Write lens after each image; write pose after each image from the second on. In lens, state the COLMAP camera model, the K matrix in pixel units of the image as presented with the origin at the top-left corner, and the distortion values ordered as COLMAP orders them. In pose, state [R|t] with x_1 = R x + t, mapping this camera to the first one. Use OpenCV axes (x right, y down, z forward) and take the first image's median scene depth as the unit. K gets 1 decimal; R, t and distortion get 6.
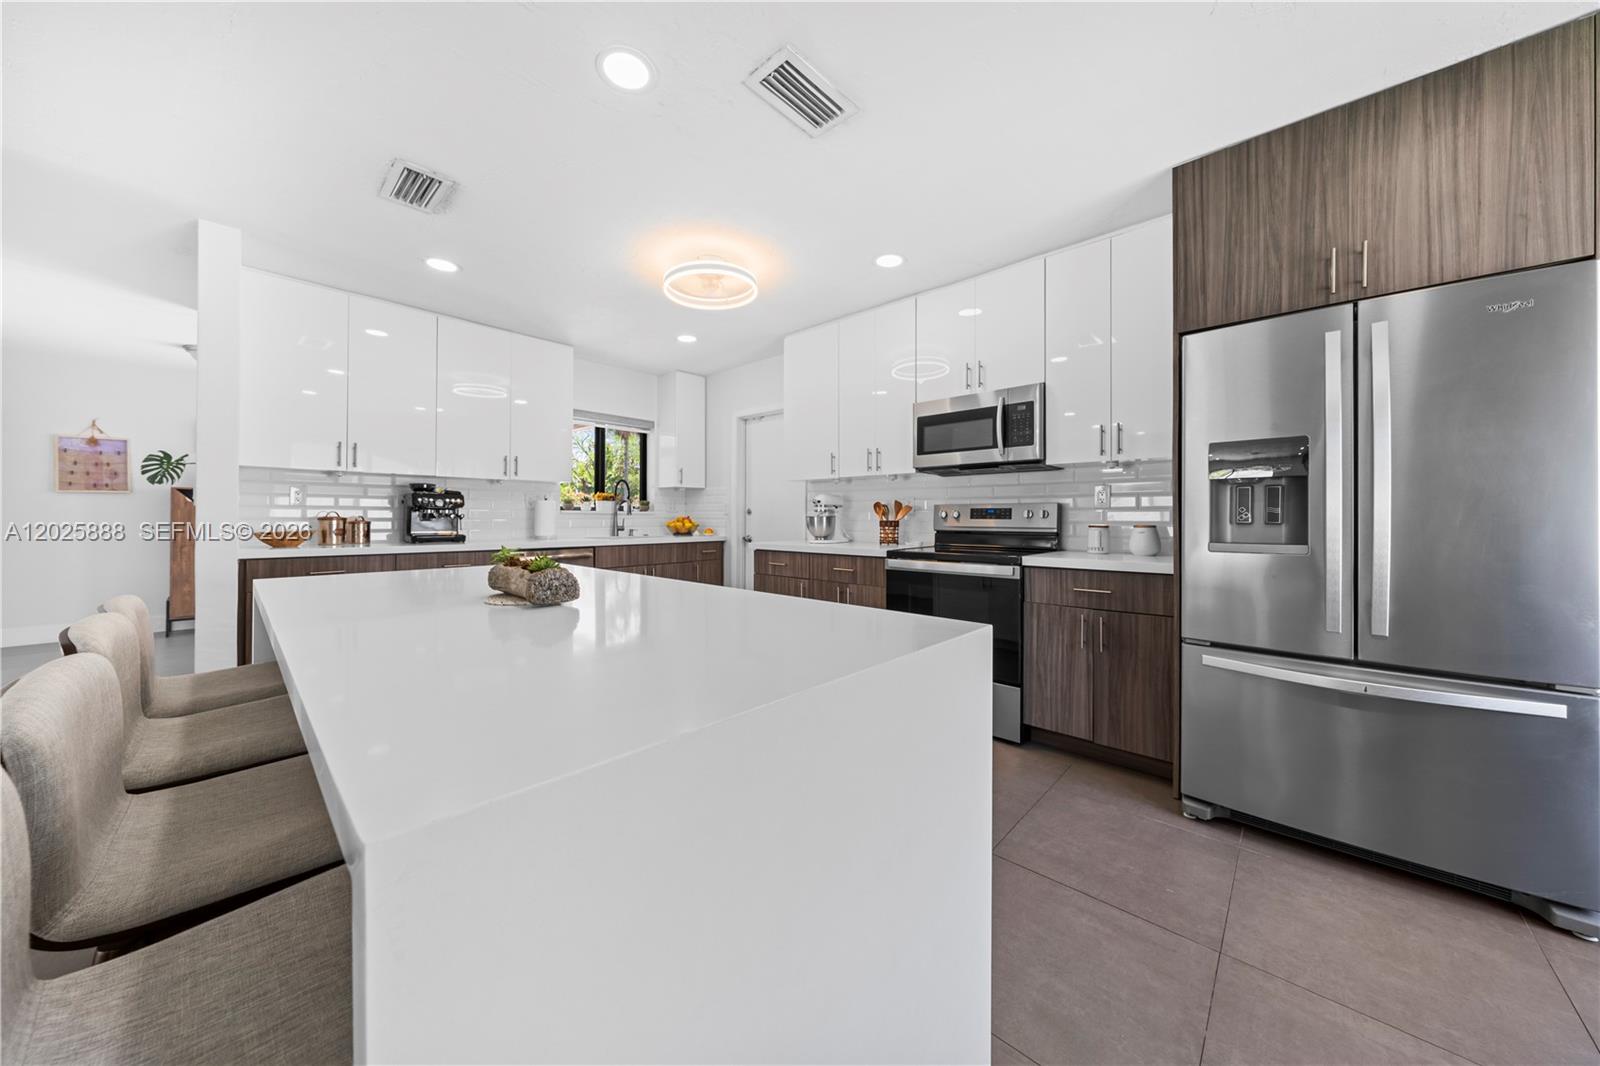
lens RADIAL K [[544.7, 0, 796.6], [0, 544.7, 518.3], [0, 0, 1]] dist [-0.001097, 0.000759]
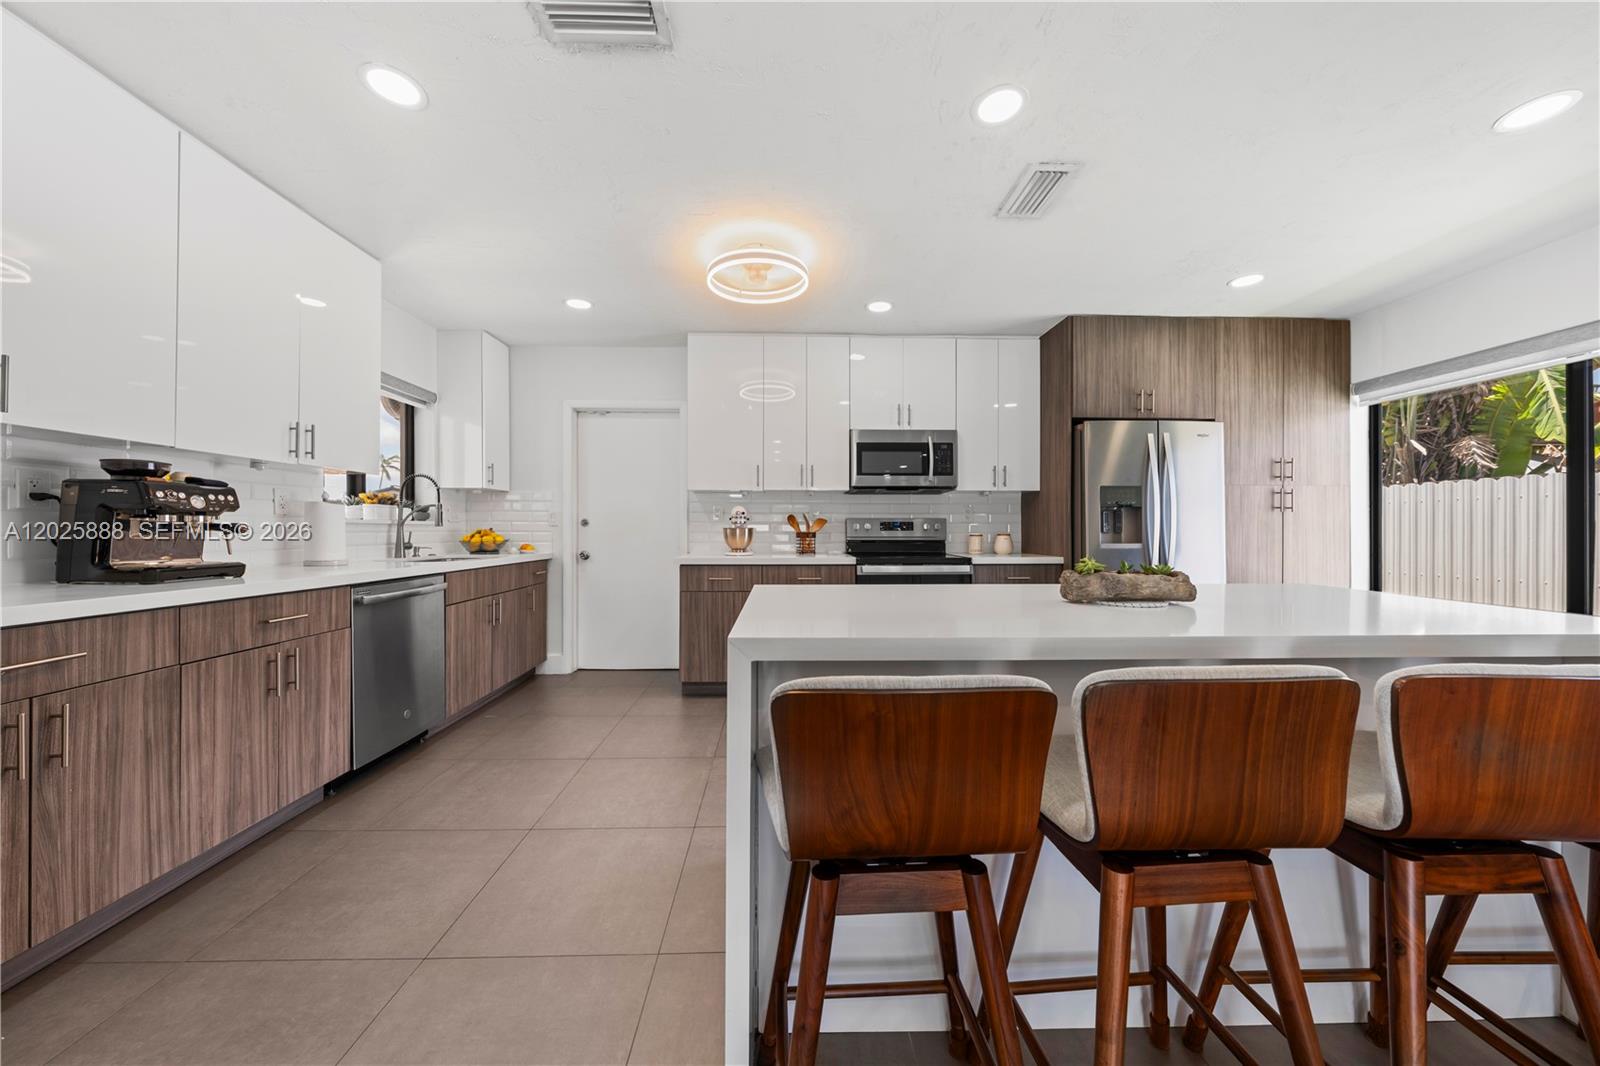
lens RADIAL K [[544.7, 0, 795.6], [0, 544.7, 536.5], [0, 0, 1]] dist [-0.001097, 0.000759]
pose [[0.709289, -0.010677, 0.704837, -0.693720], [0.002622, 0.999918, 0.012509, -0.000722], [-0.704913, -0.007024, 0.709259, 0.271867]]
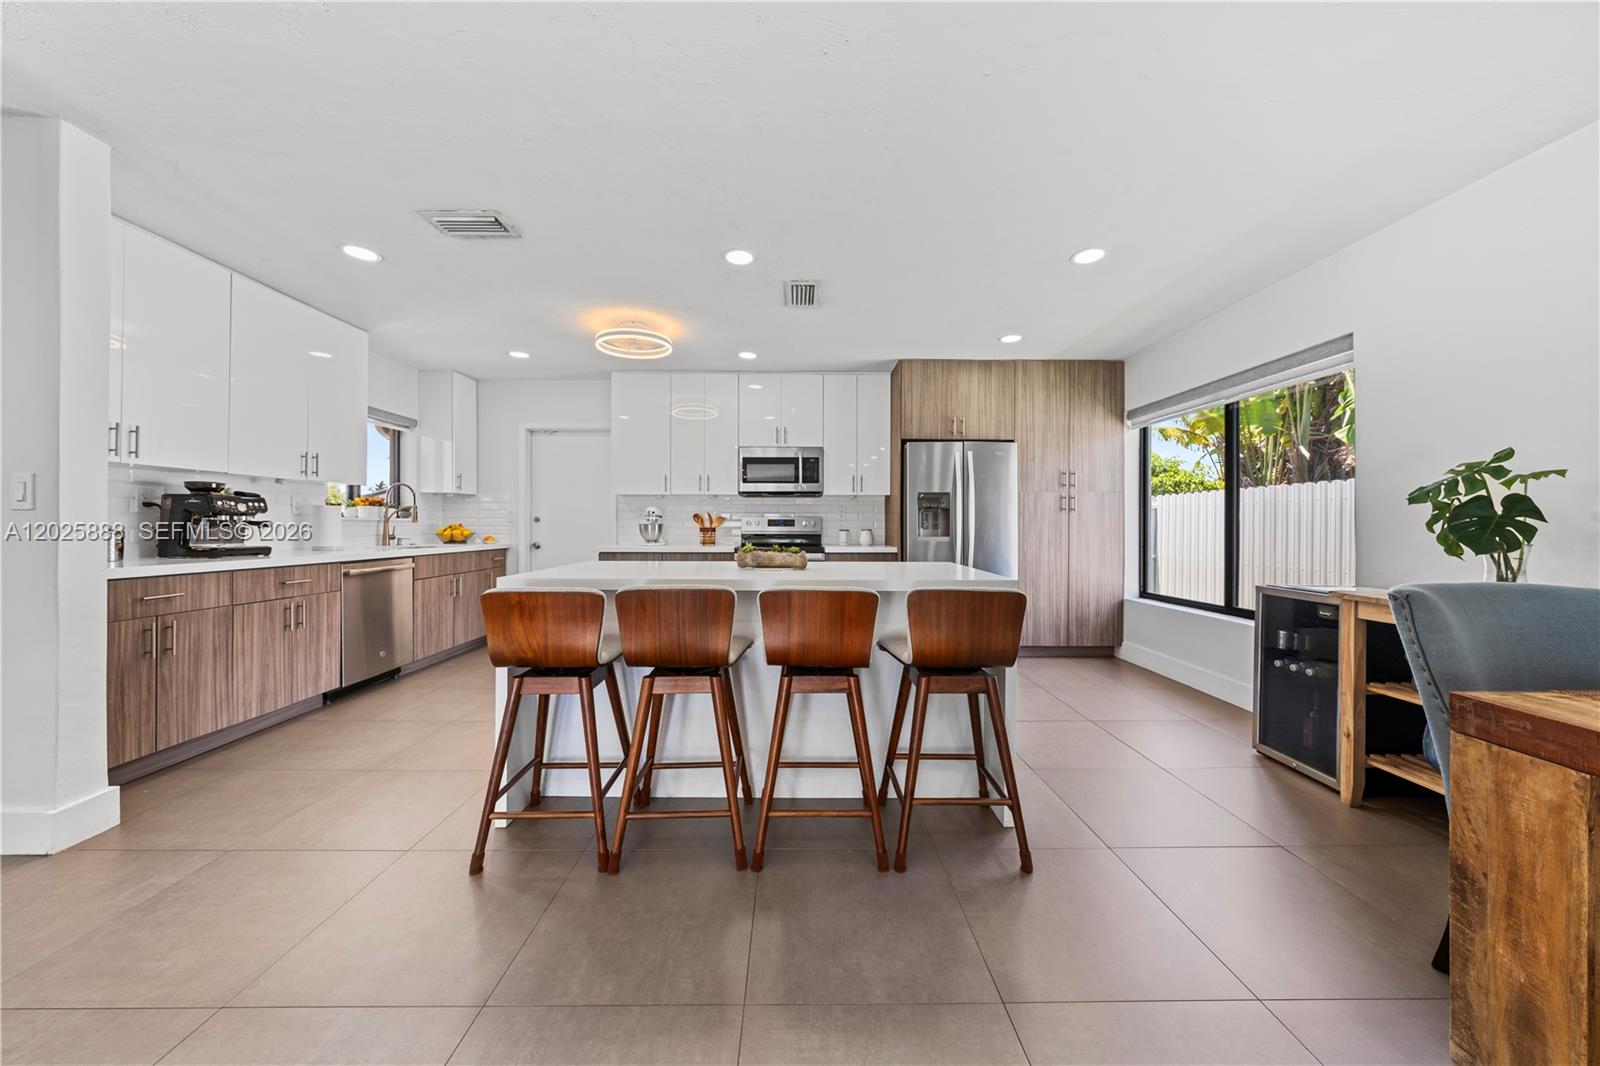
lens RADIAL K [[544.7, 0, 799.5], [0, 544.7, 532.1], [0, 0, 1]] dist [-0.001097, 0.000759]
pose [[0.726085, -0.008886, 0.687547, -0.685306], [0.000553, 0.999924, 0.012339, -0.000991], [-0.687605, -0.008578, 0.726035, -0.176598]]
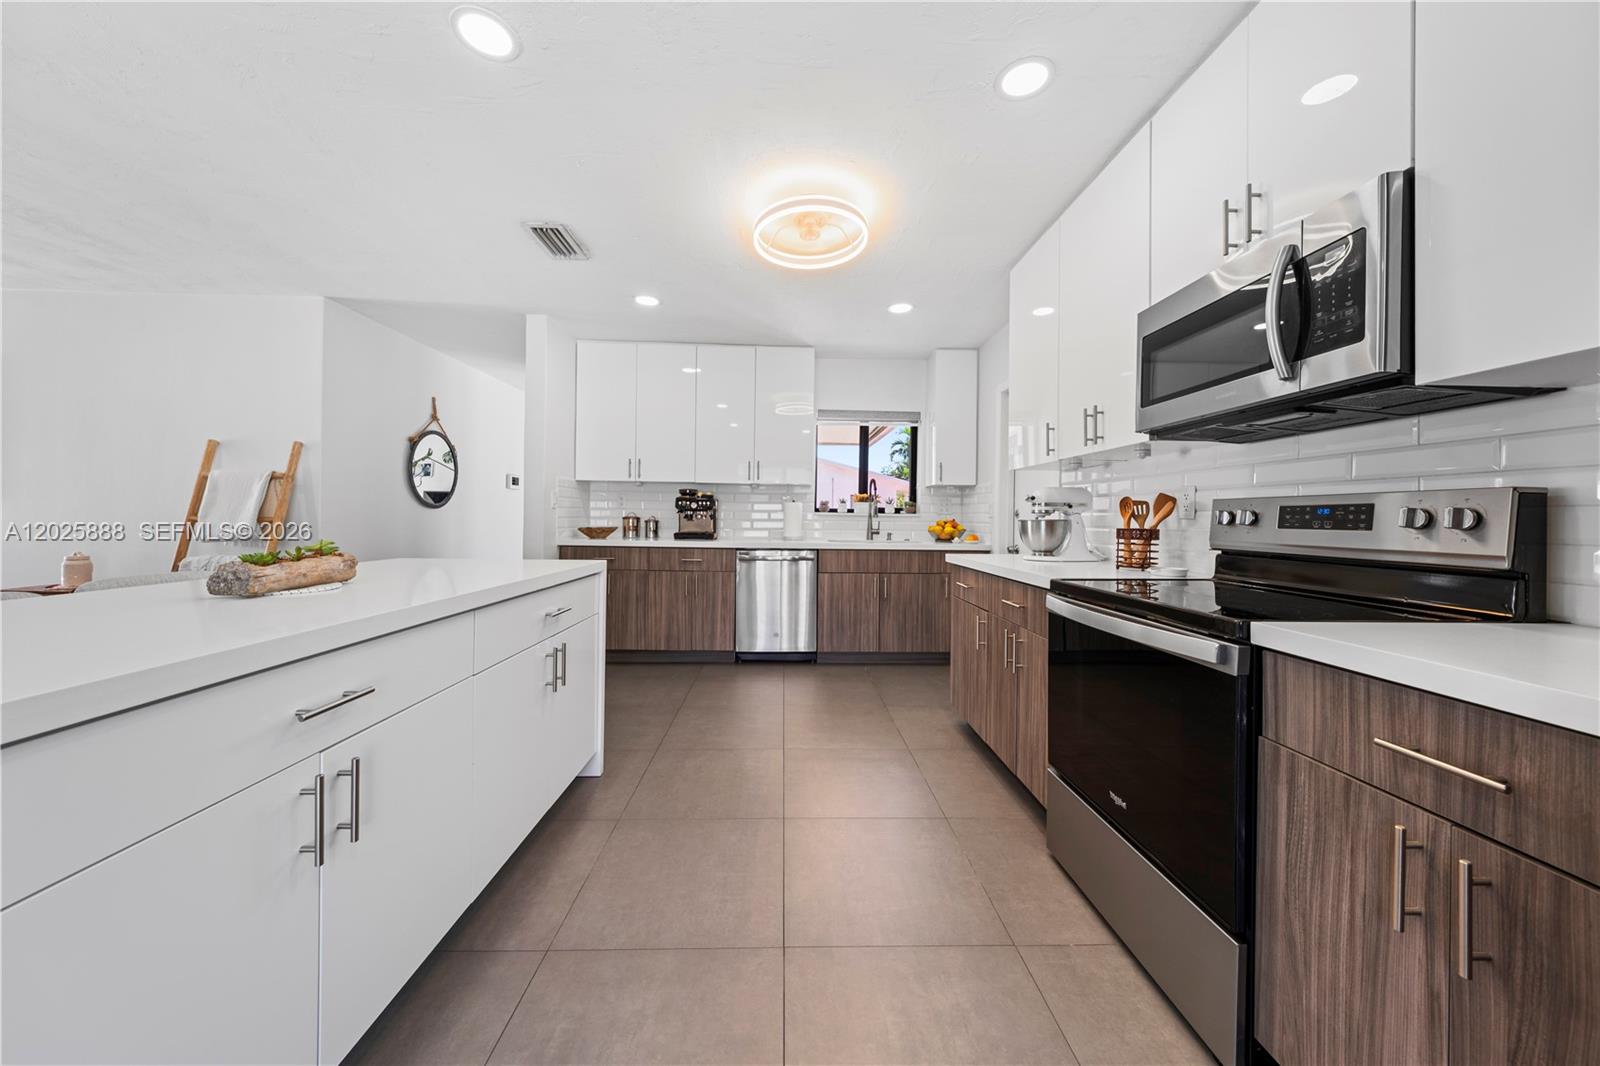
lens RADIAL K [[544.7, 0, 794.5], [0, 544.7, 520.7], [0, 0, 1]] dist [-0.001097, 0.000759]
pose [[0.697944, 0.010817, -0.716070, 0.373081], [-0.012287, 0.999920, 0.003129, -0.001817], [0.716047, 0.006614, 0.698021, 0.379898]]
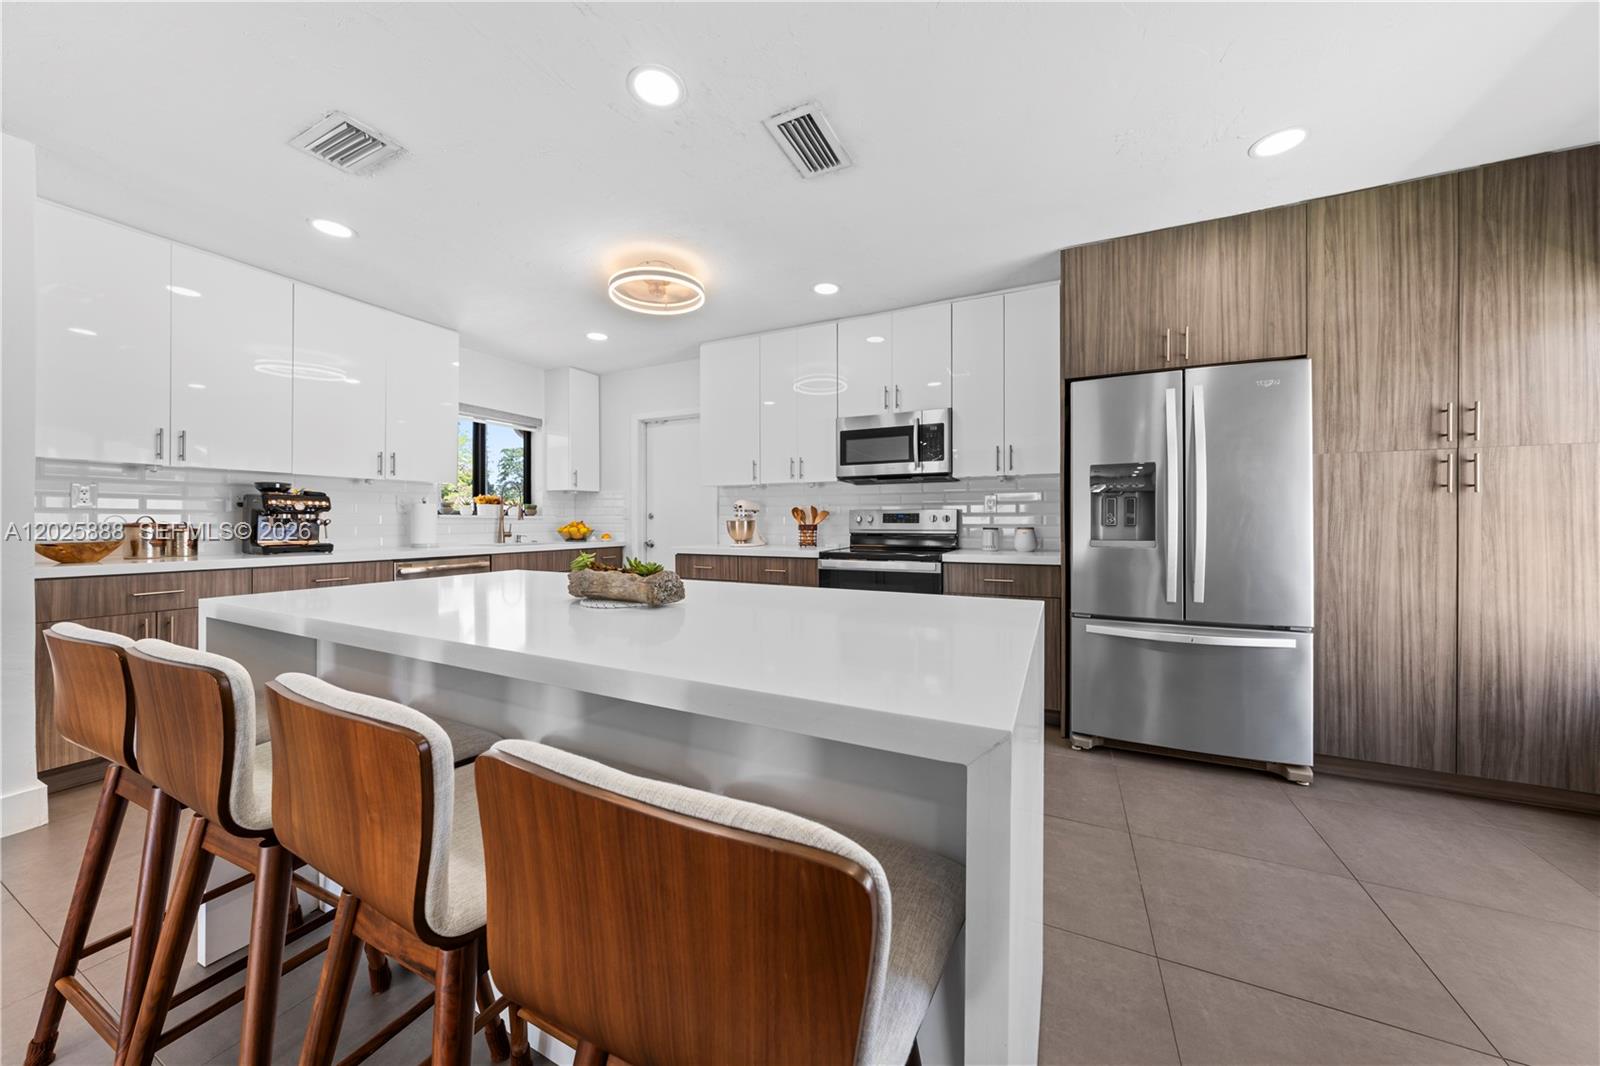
lens RADIAL K [[544.7, 0, 799.6], [0, 544.7, 525.7], [0, 0, 1]] dist [-0.001097, 0.000759]
pose [[0.955195, -0.005158, 0.295933, -0.187750], [0.003379, 0.999973, 0.006522, -0.000799], [-0.295959, -0.005230, 0.955186, -0.034473]]
